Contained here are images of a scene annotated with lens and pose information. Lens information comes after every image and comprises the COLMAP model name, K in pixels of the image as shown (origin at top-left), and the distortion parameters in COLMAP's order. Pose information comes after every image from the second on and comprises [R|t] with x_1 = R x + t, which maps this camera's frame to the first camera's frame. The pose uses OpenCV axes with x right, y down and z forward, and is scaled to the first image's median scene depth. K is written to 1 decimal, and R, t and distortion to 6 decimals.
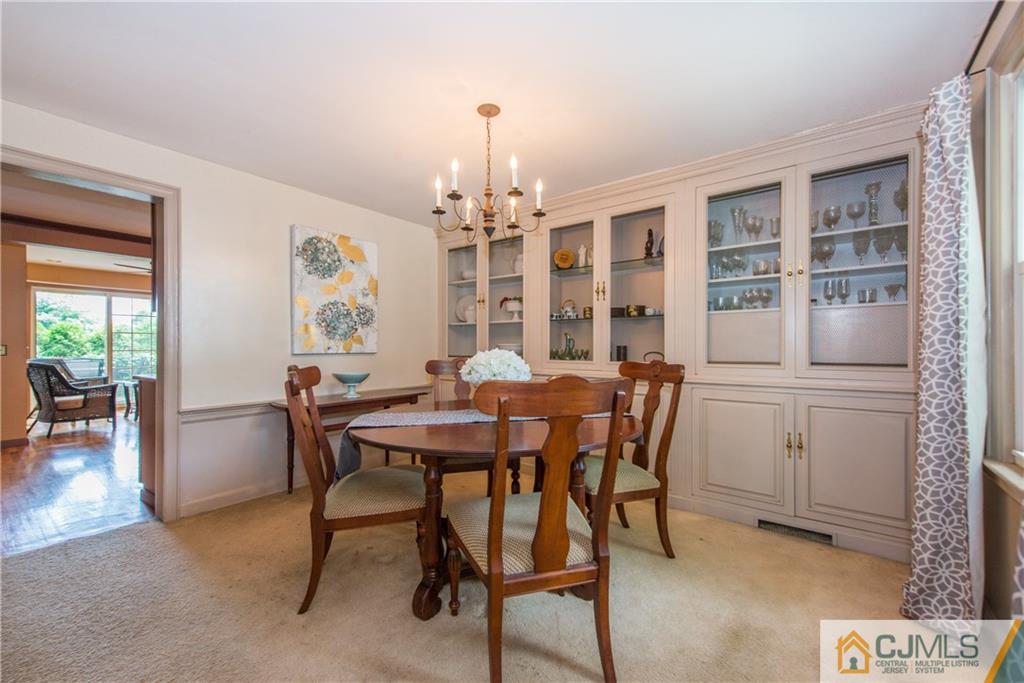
lens RADIAL K [[409.5, 0, 496.3], [0, 409.5, 348.6], [0, 0, 1]] dist [0.001478, 0.000079]
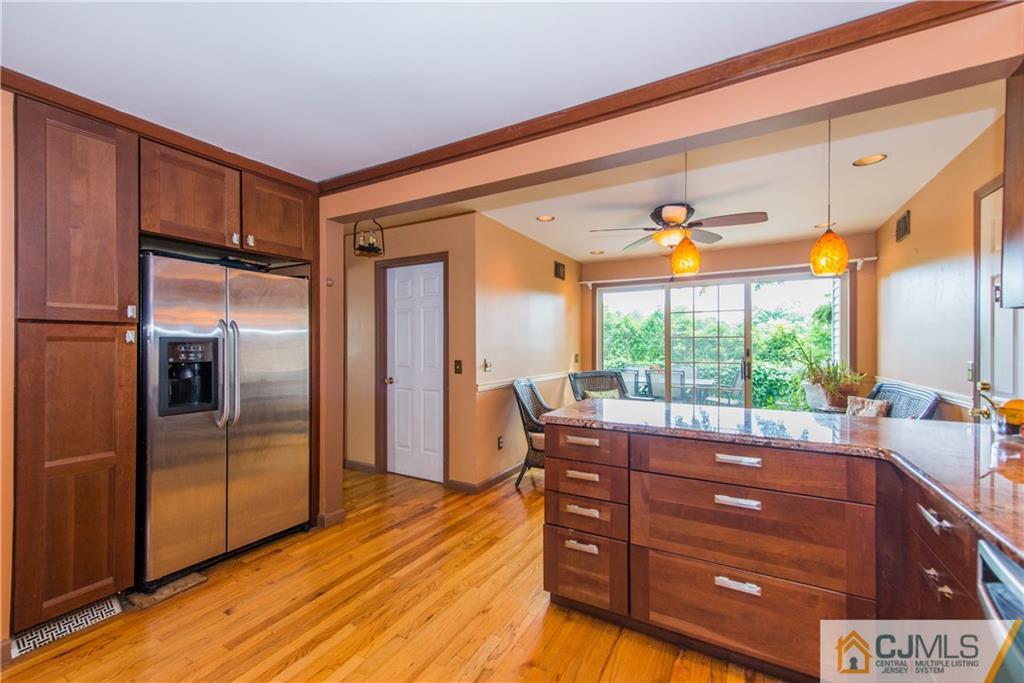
lens RADIAL K [[415.9, 0, 511.2], [0, 415.9, 347.2], [0, 0, 1]] dist [0.002153, 0.000067]
pose [[0.171149, 0.001203, -0.985244, -0.355203], [-0.001837, 0.999998, 0.000902, -0.031019], [0.985243, 0.001655, 0.171151, 0.859381]]
